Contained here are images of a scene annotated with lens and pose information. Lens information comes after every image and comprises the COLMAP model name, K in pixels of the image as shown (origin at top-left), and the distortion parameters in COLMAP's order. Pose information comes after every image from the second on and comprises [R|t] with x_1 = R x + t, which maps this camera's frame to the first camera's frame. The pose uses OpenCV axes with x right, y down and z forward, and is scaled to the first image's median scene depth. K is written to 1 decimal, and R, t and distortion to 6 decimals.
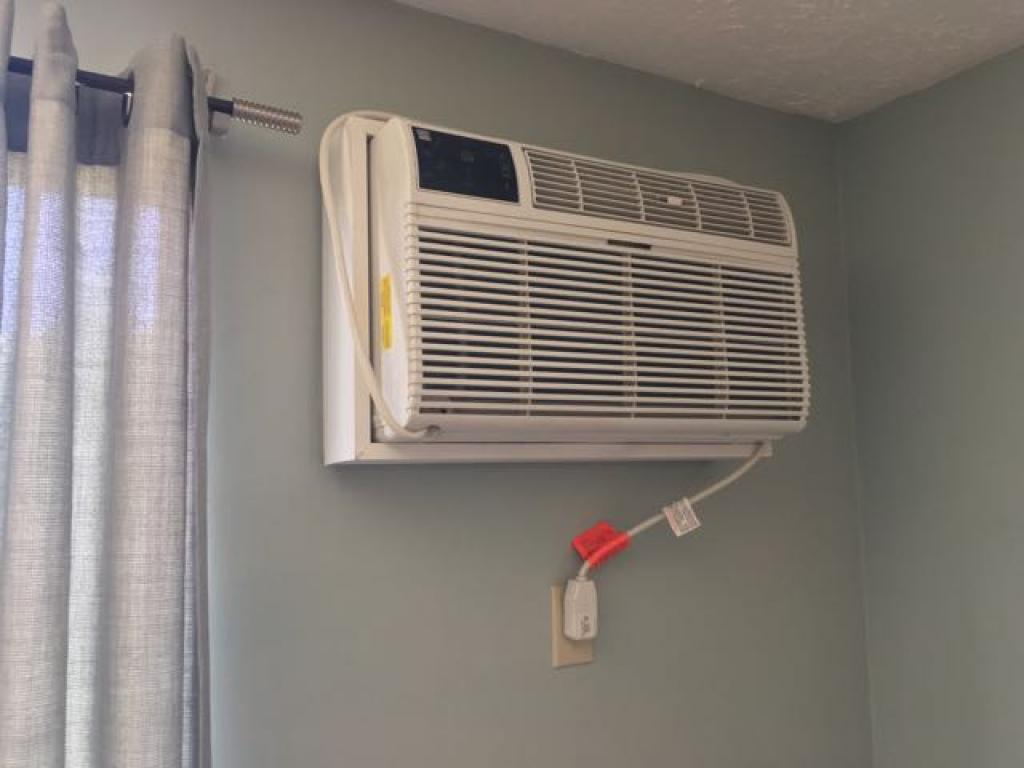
lens RADIAL K [[872.4, 0, 511.7], [0, 872.4, 377.2], [0, 0, 1]] dist [0.064453, -0.103681]
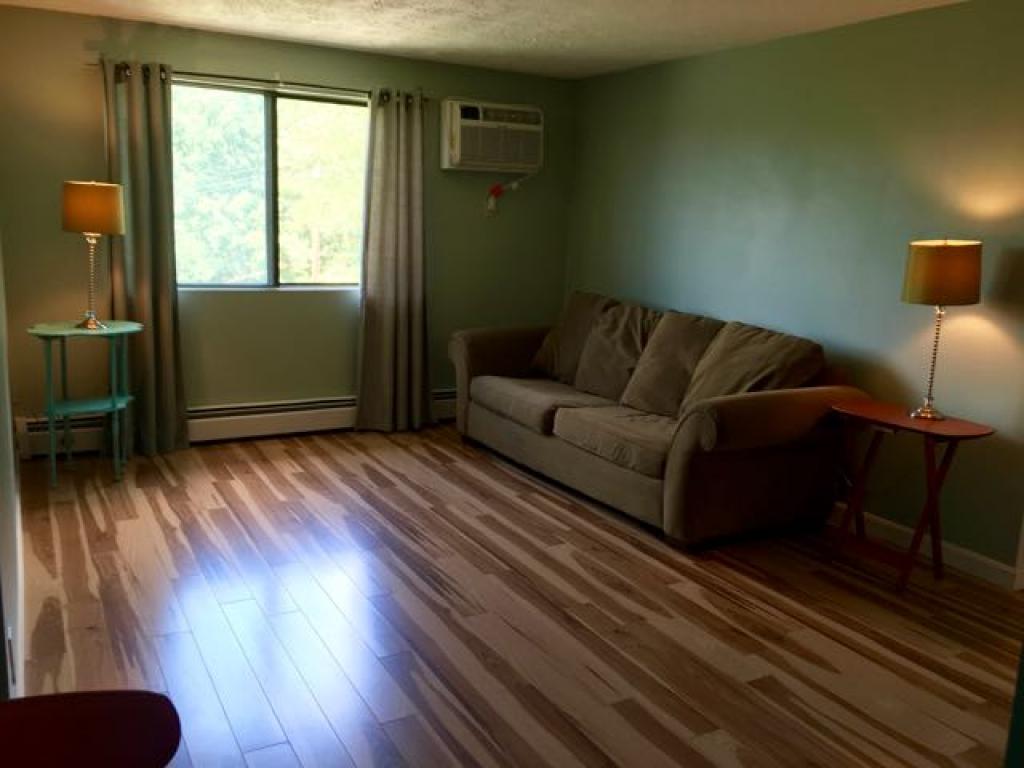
lens RADIAL K [[872.4, 0, 511.7], [0, 872.4, 377.2], [0, 0, 1]] dist [0.064453, -0.103681]
pose [[0.998911, 0.046642, 0.001254, 0.262215], [-0.045198, 0.960610, 0.274201, -0.160571], [0.011585, -0.273959, 0.961672, -4.426559]]
